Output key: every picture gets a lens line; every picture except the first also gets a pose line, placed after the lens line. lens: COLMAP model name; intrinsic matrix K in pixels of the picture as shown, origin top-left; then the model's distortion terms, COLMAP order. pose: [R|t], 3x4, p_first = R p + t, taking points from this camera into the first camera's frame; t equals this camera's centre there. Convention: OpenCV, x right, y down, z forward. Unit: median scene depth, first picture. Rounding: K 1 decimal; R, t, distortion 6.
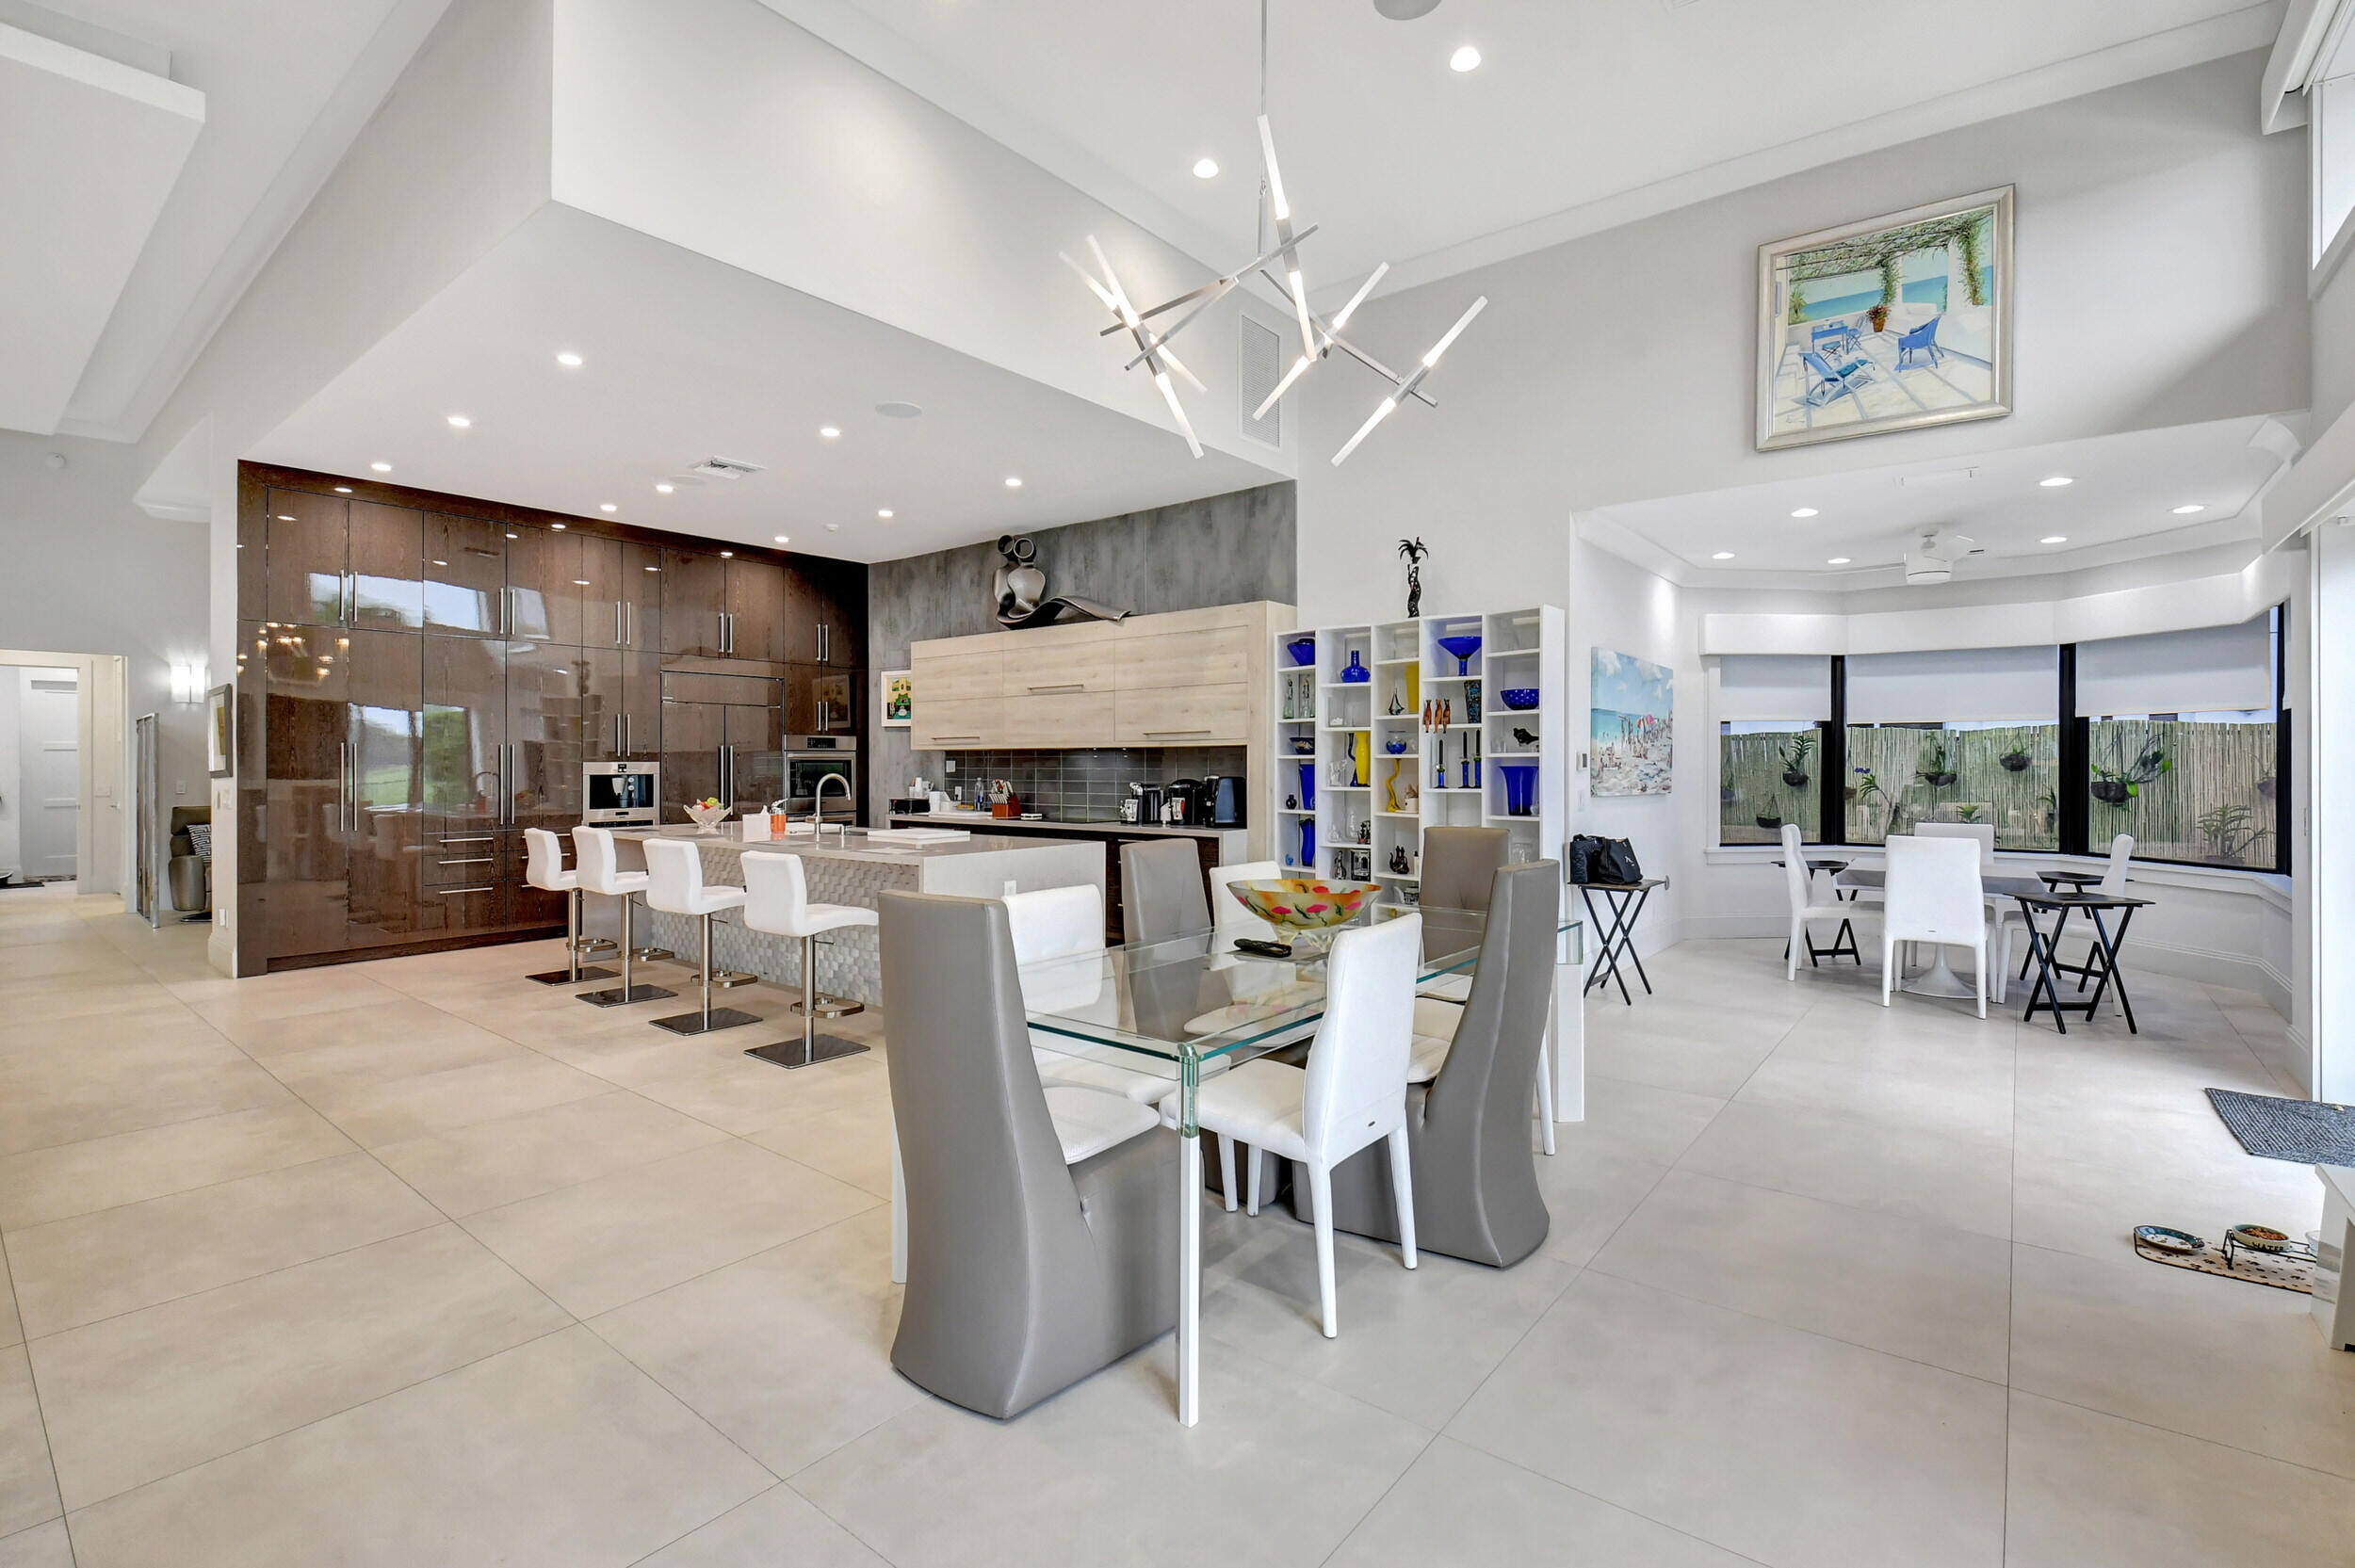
lens RADIAL K [[1050.0, 0, 1170.0], [0, 1050.0, 747.5], [0, 0, 1]] dist [-0.026593, -0.000016]
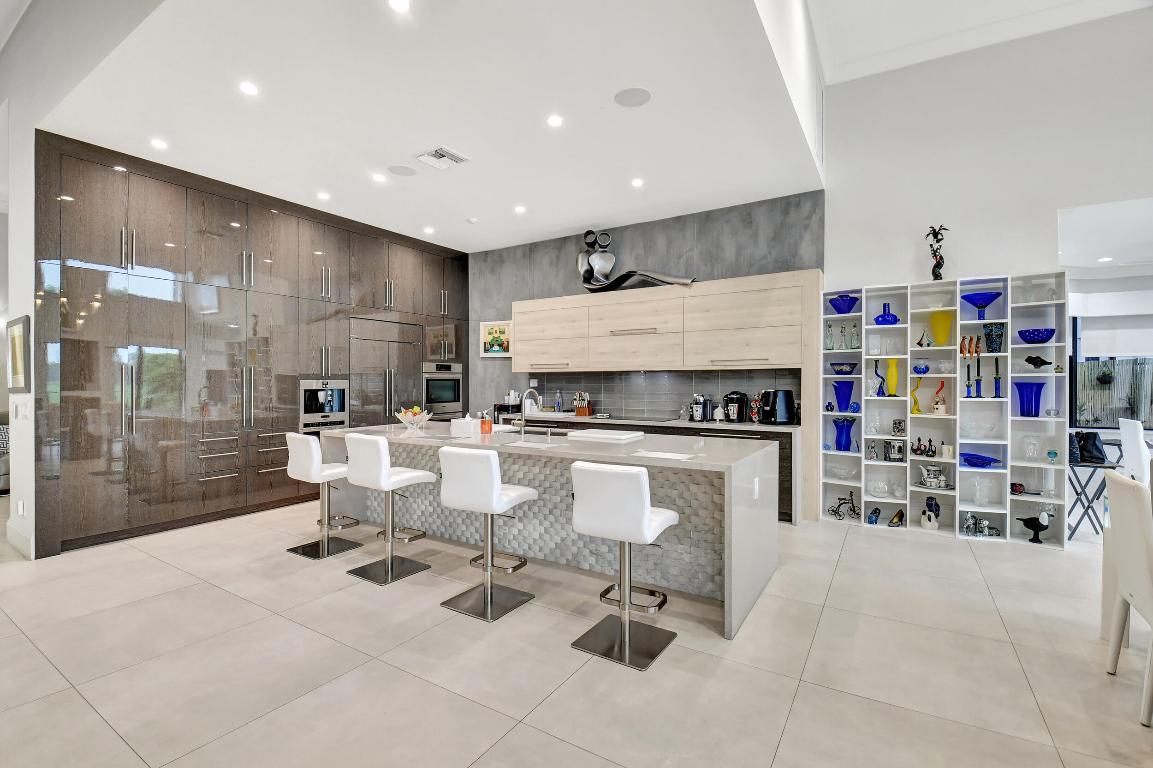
lens RADIAL K [[516.9, 0, 570.8], [0, 516.9, 373.4], [0, 0, 1]] dist [-0.023374, 0.000537]
pose [[0.994515, 0.000680, 0.104587, -0.278593], [-0.000772, 0.999999, 0.000842, 0.004038], [-0.104587, -0.000918, 0.994515, 0.280620]]
